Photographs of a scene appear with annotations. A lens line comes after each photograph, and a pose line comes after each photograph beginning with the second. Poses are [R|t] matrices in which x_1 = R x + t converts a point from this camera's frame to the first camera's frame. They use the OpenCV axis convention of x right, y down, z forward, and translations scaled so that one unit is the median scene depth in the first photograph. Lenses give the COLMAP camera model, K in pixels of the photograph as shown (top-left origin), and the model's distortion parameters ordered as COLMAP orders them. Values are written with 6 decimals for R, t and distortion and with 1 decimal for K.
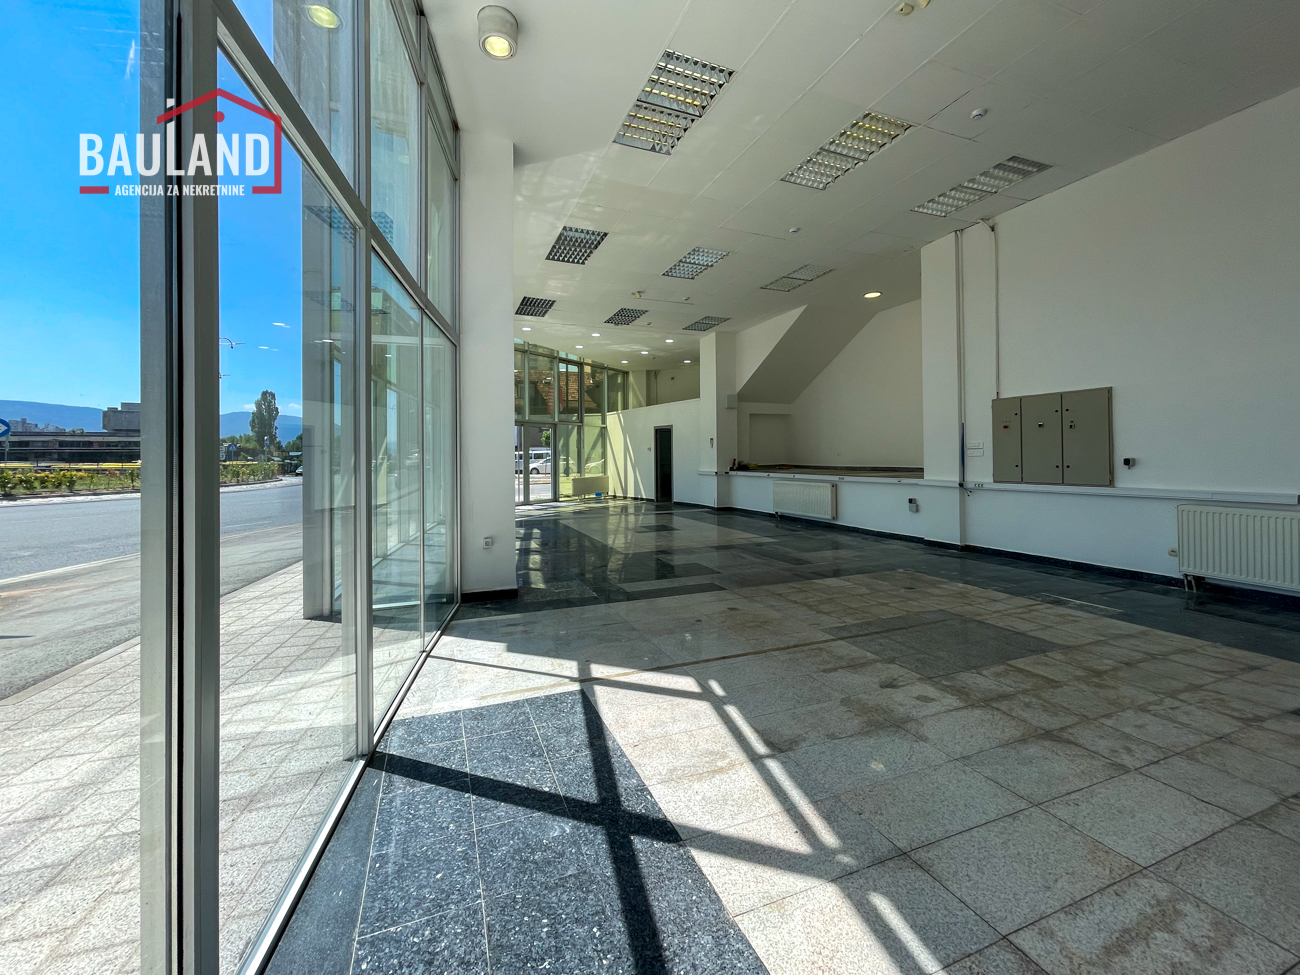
lens RADIAL K [[527.3, 0, 642.4], [0, 527.3, 455.7], [0, 0, 1]] dist [-0.000384, 0.005705]
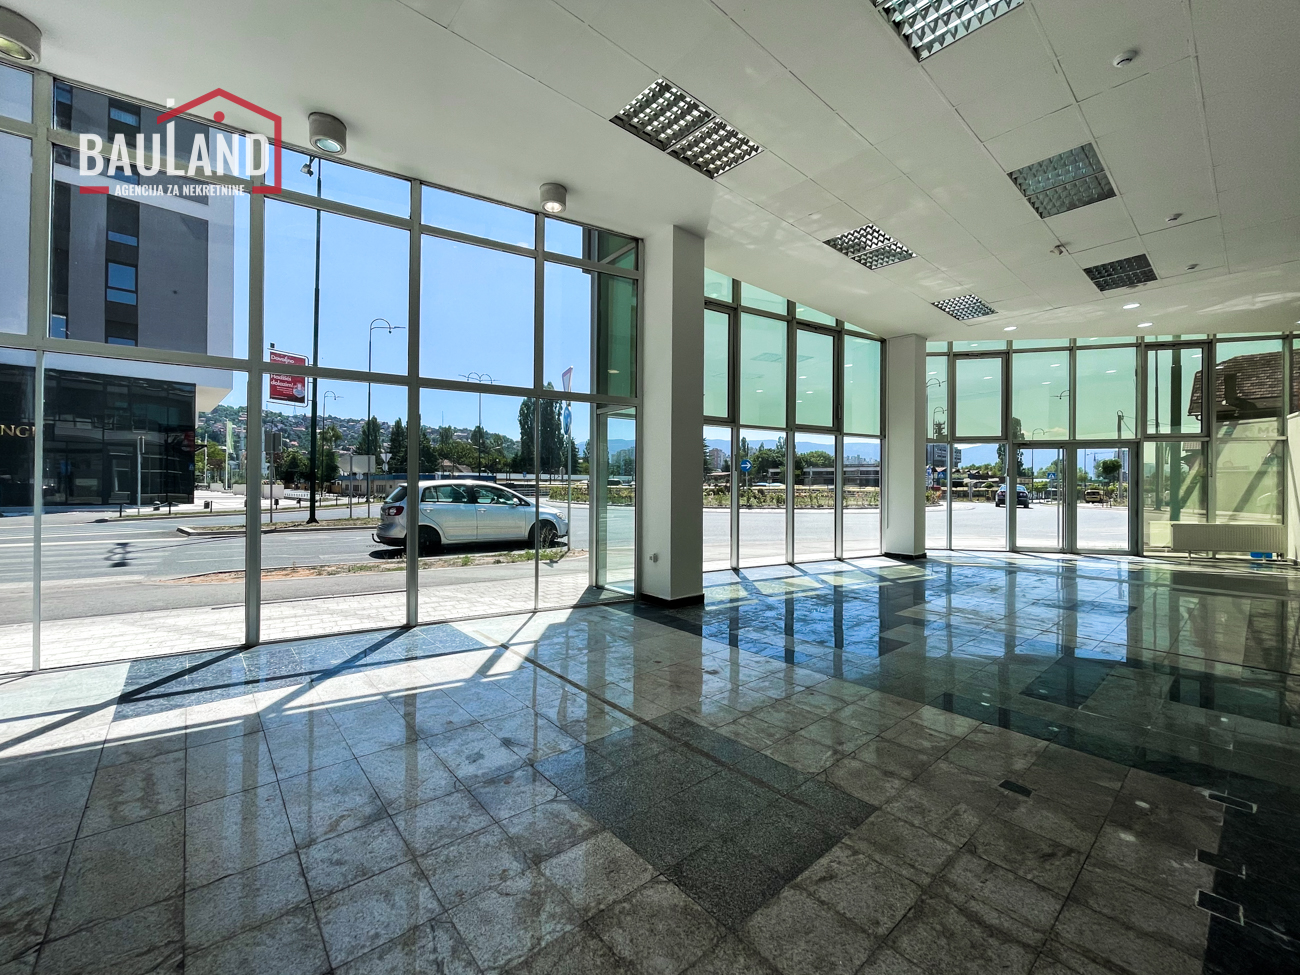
lens RADIAL K [[530.7, 0, 653.0], [0, 530.7, 484.3], [0, 0, 1]] dist [-0.000774, 0.000587]
pose [[0.333929, 0.012174, -0.942520, 0.800439], [-0.008133, 0.999917, 0.010034, -0.020411], [0.942563, 0.004315, 0.334000, 0.513138]]
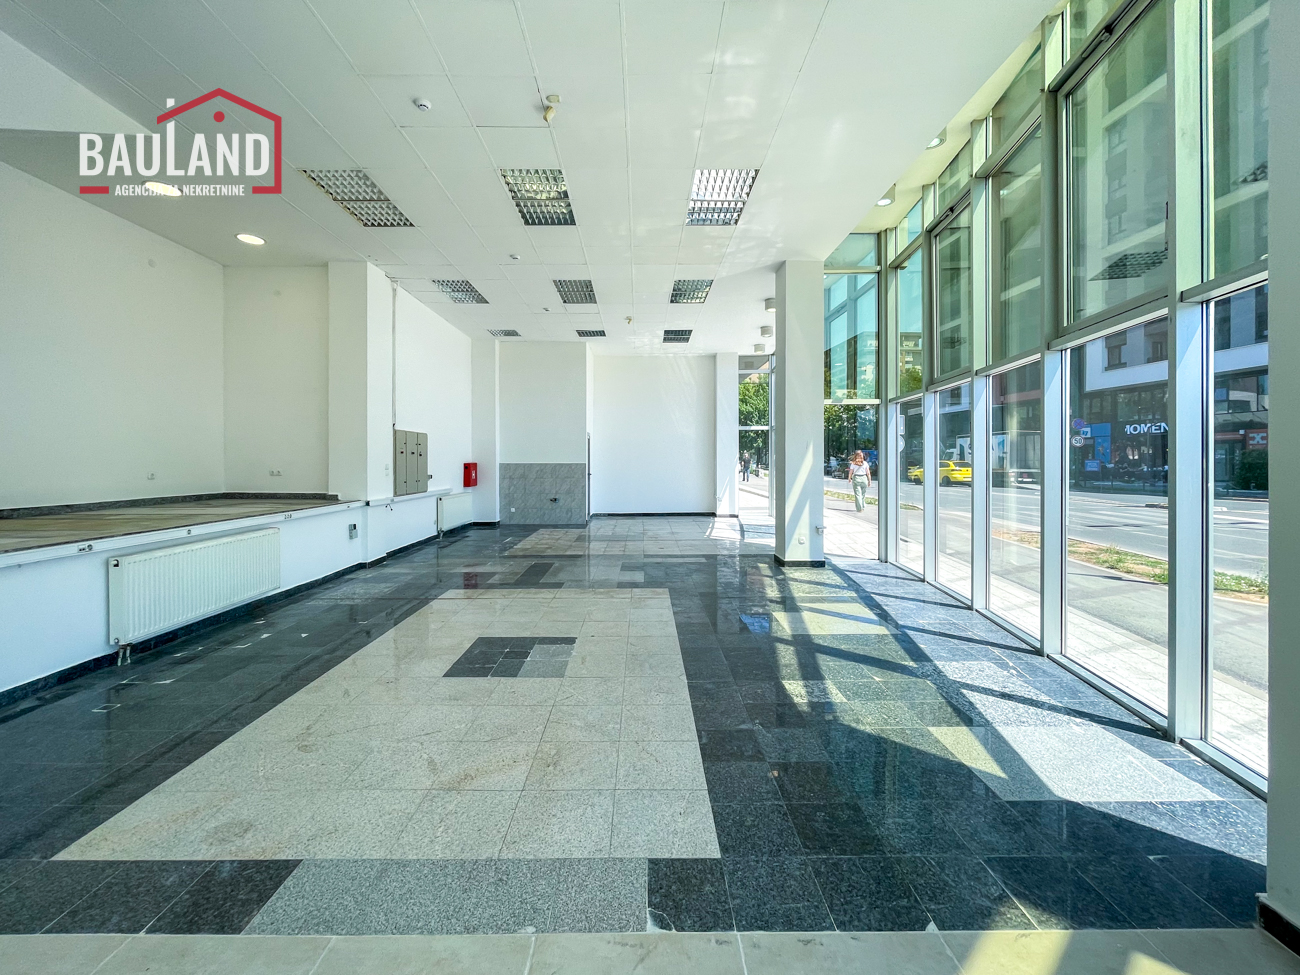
lens RADIAL K [[537.7, 0, 647.2], [0, 537.7, 460.2], [0, 0, 1]] dist [-0.001076, -0.000028]
pose [[-0.933456, 0.012438, 0.358476, -0.420531], [0.010598, 0.999919, -0.007098, -0.022153], [-0.358536, -0.002827, -0.933512, 2.431580]]
